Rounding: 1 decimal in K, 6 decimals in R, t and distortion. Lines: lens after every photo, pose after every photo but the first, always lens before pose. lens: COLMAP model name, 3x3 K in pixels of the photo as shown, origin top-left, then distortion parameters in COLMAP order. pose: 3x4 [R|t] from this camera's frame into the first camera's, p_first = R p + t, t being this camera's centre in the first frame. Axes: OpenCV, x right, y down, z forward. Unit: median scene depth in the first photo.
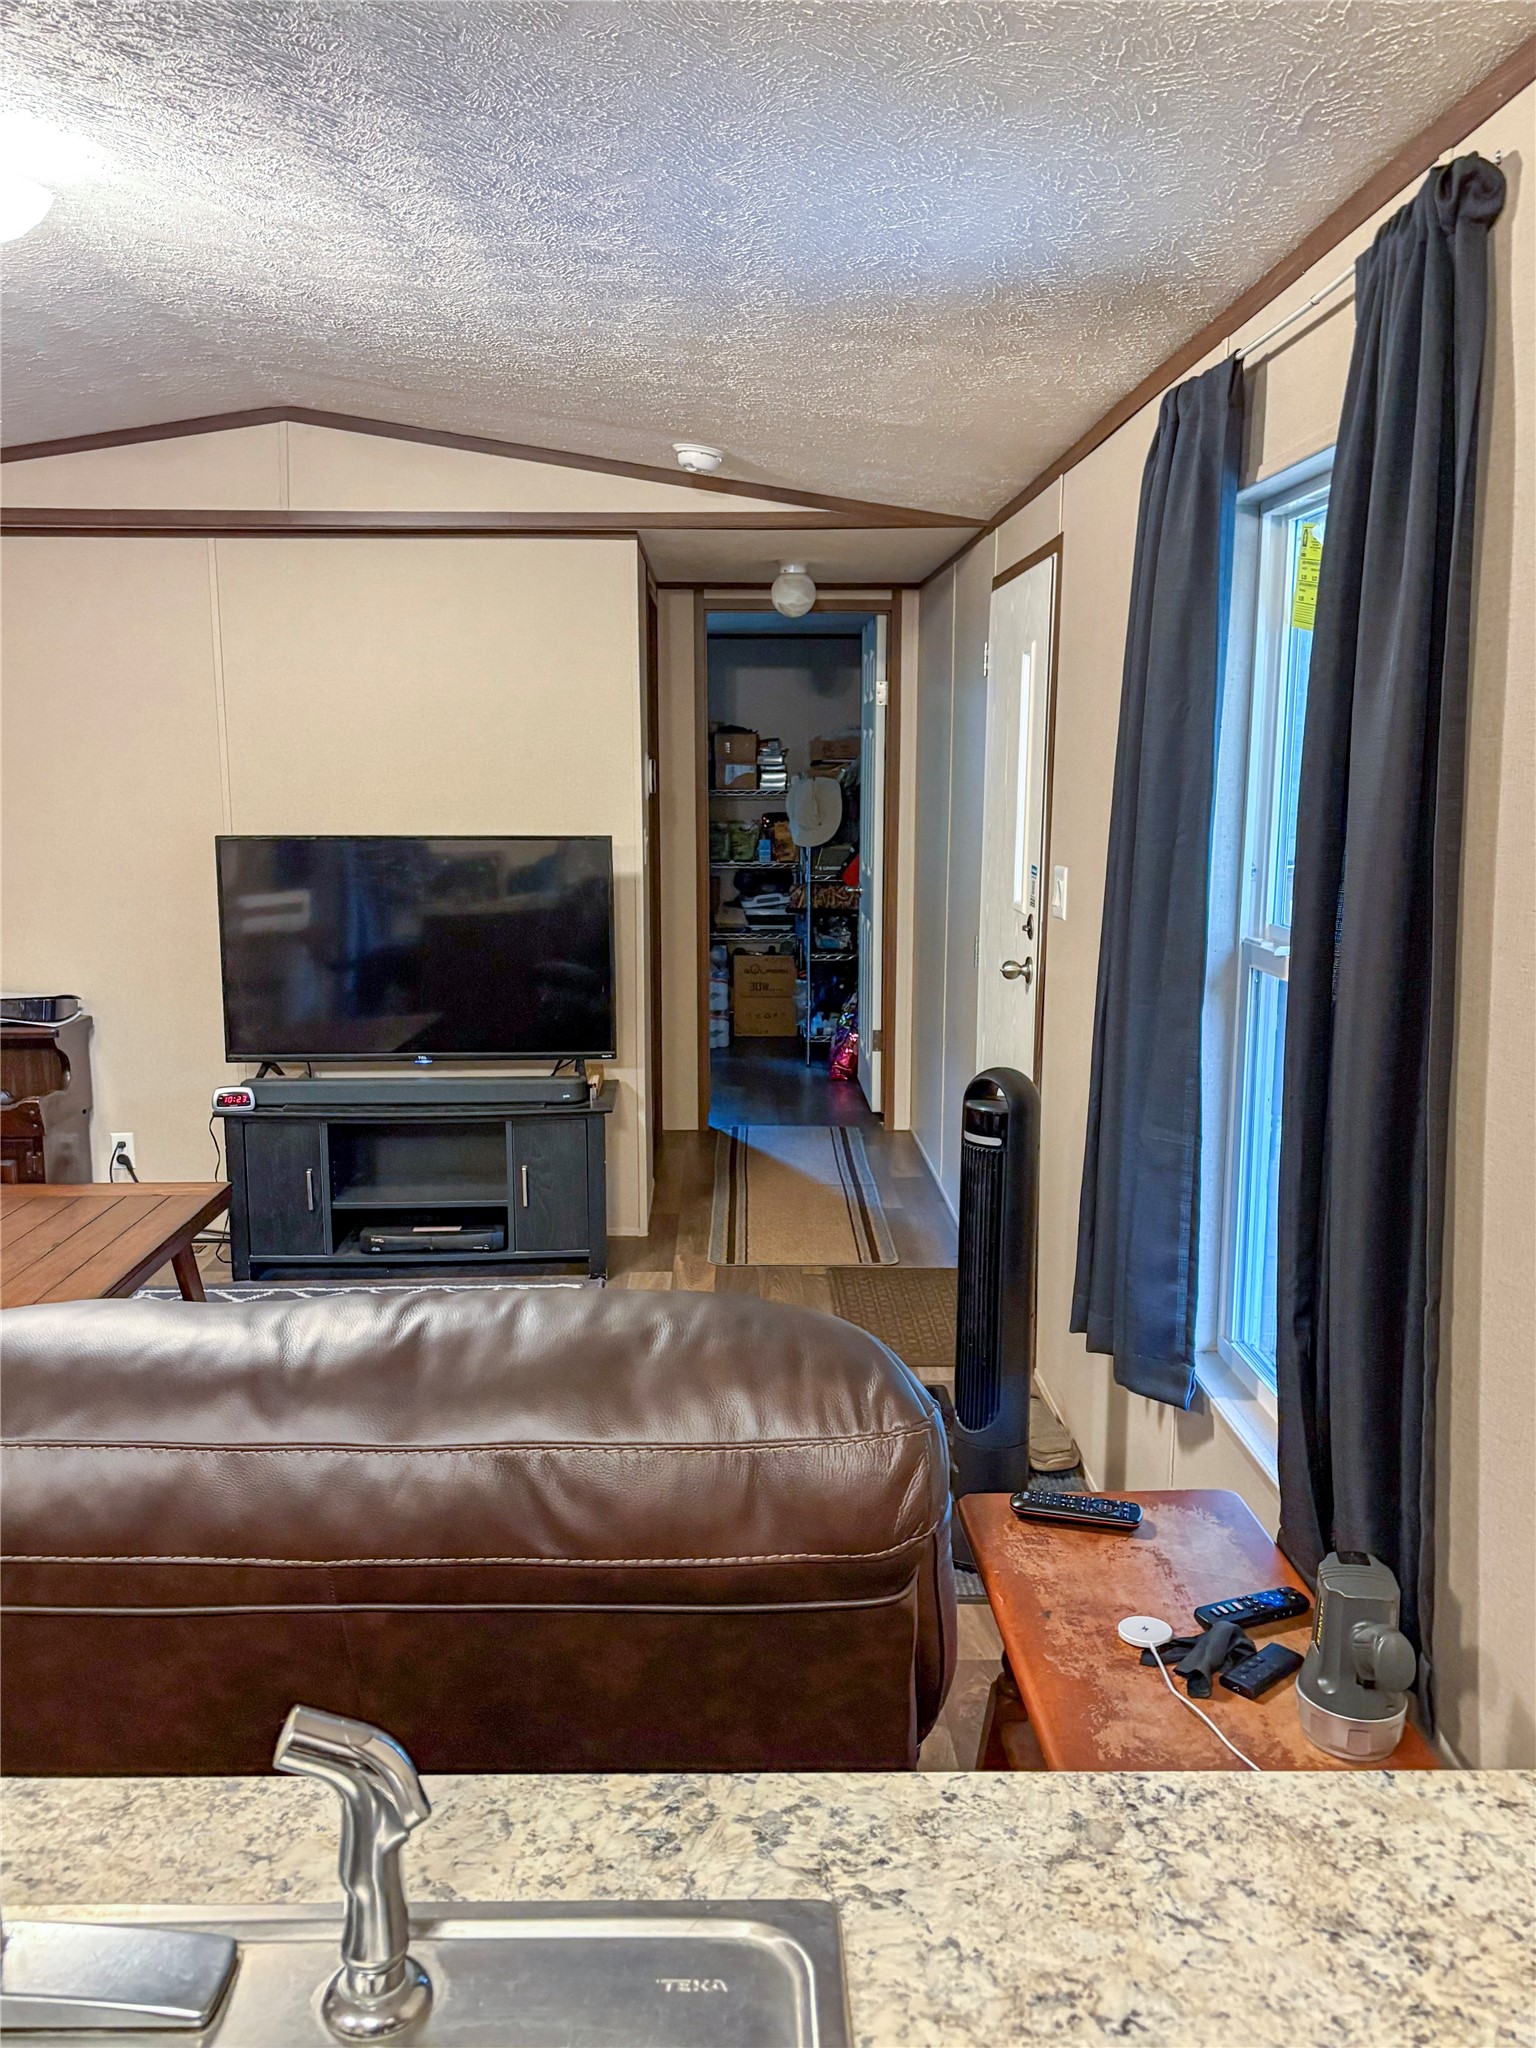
lens RADIAL K [[1605.3, 0, 795.2], [0, 1605.3, 1025.4], [0, 0, 1]] dist [0.038616, -0.059190]
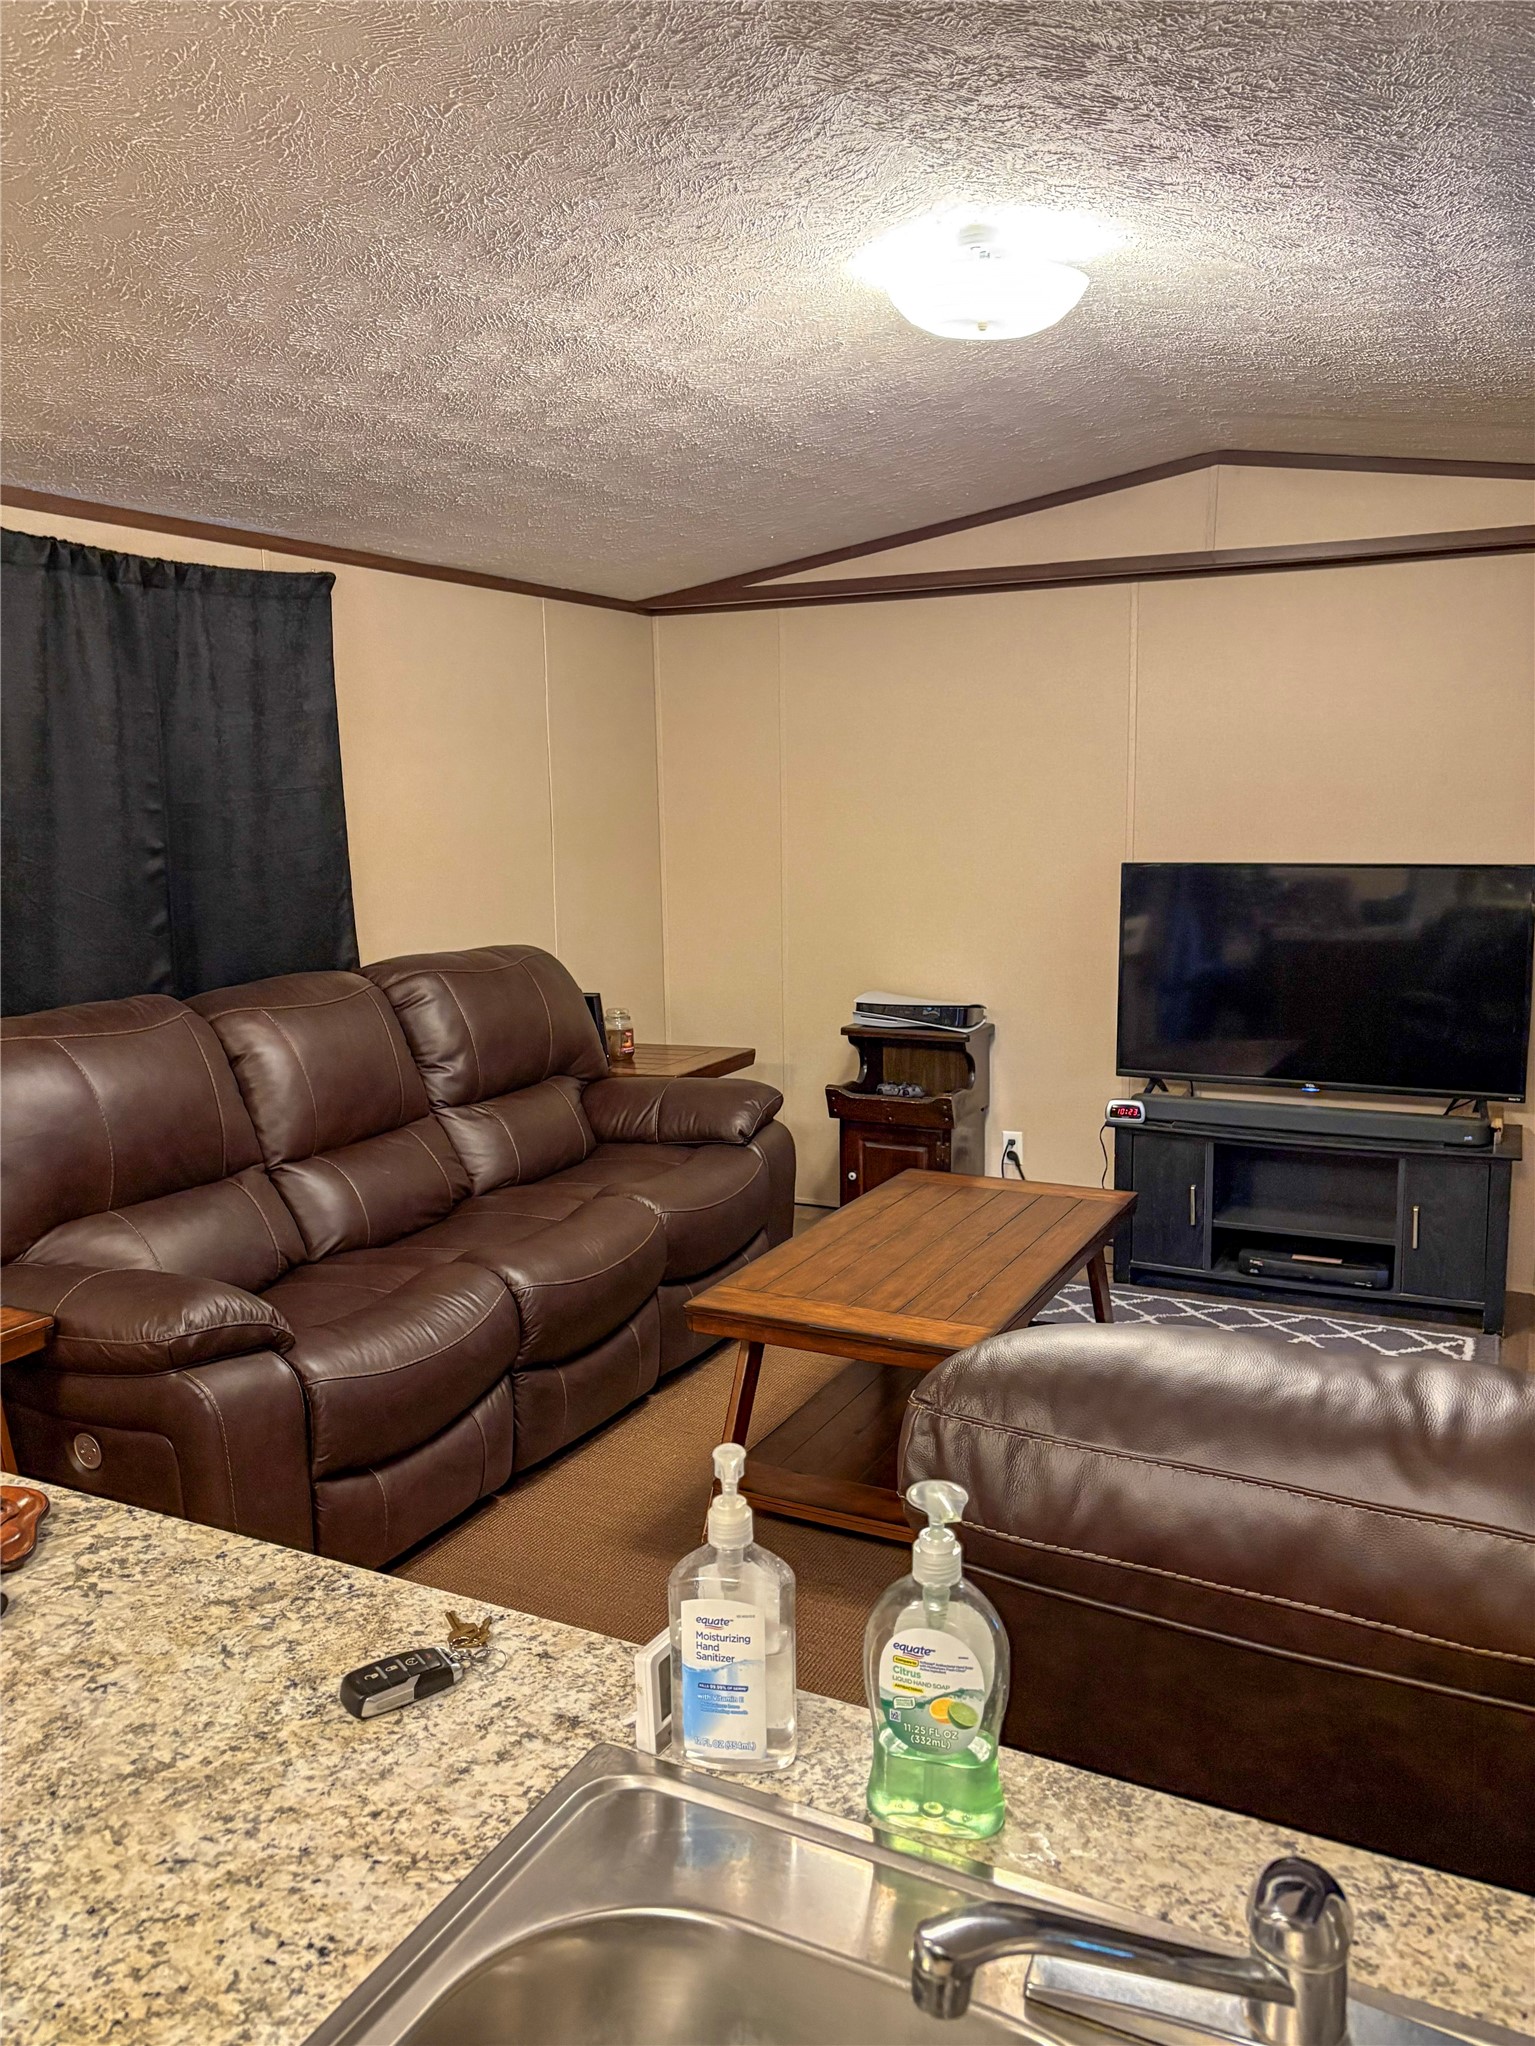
lens RADIAL K [[1539.8, 0, 767.5], [0, 1539.8, 1023.0], [0, 0, 1]] dist [0.034006, -0.064213]
pose [[0.873339, 0.057459, -0.483712, -0.066541], [-0.061941, 0.998057, 0.006722, -0.004547], [0.483159, 0.024091, 0.875201, -0.002615]]
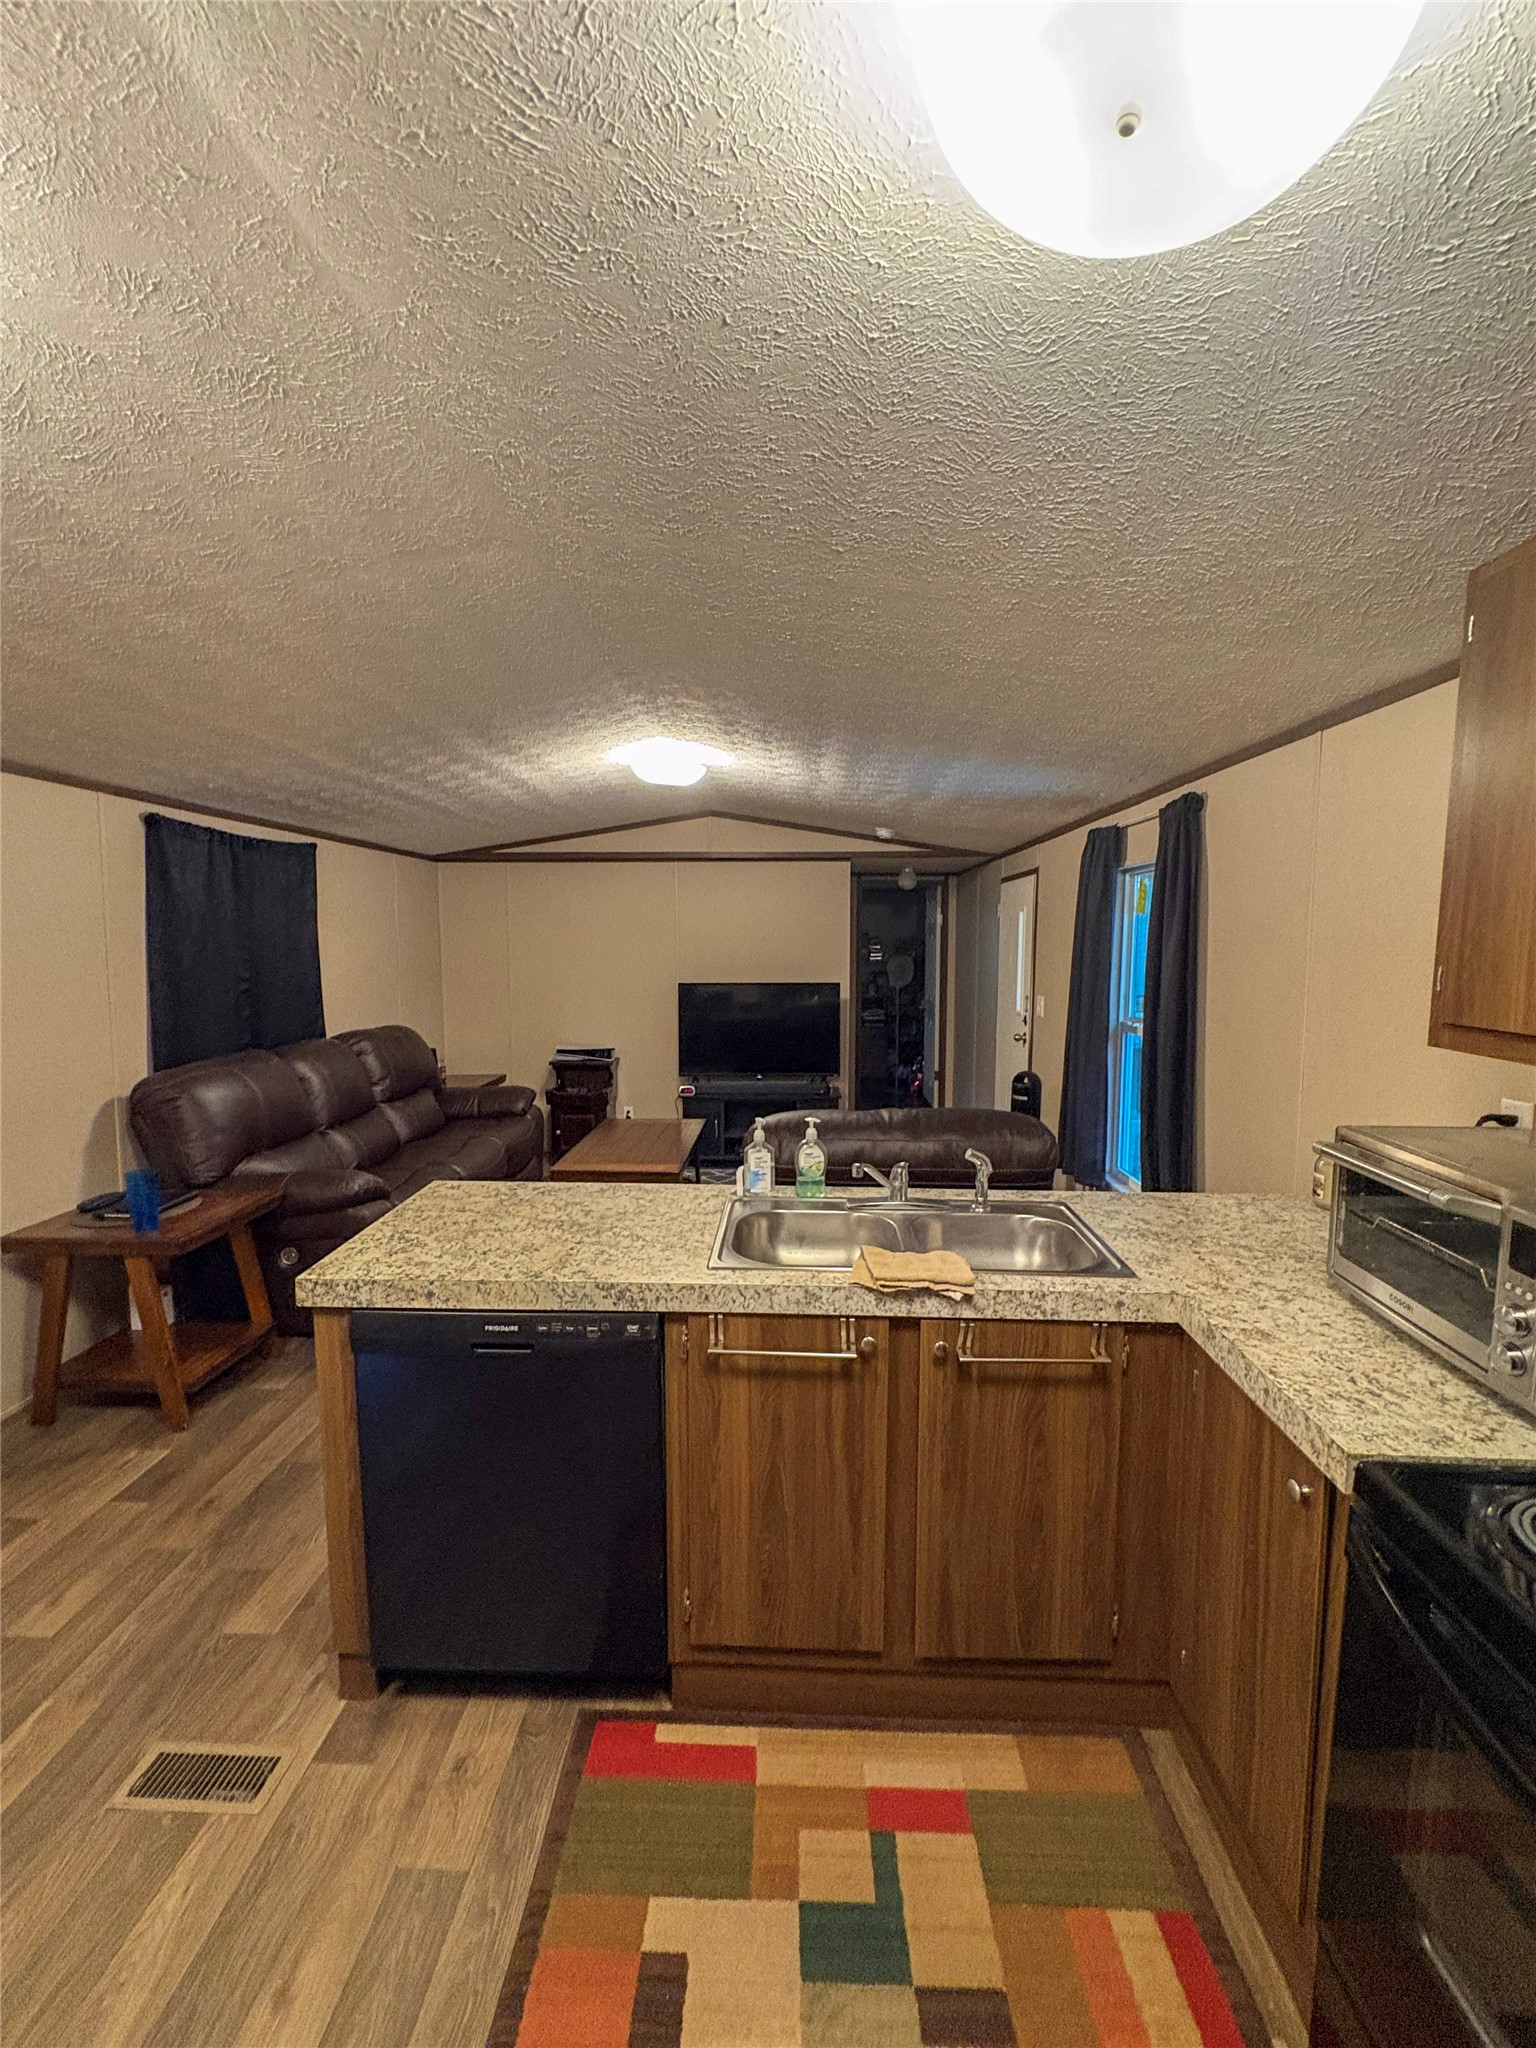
lens RADIAL K [[893.8, 0, 768.0], [0, 893.8, 1024.0], [0, 0, 1]] dist [-0.009467, -0.000137]
pose [[0.997311, 0.004756, -0.073126, -0.126844], [-0.009839, 0.997546, -0.069318, 0.036998], [0.072617, 0.069851, 0.994911, -0.337474]]
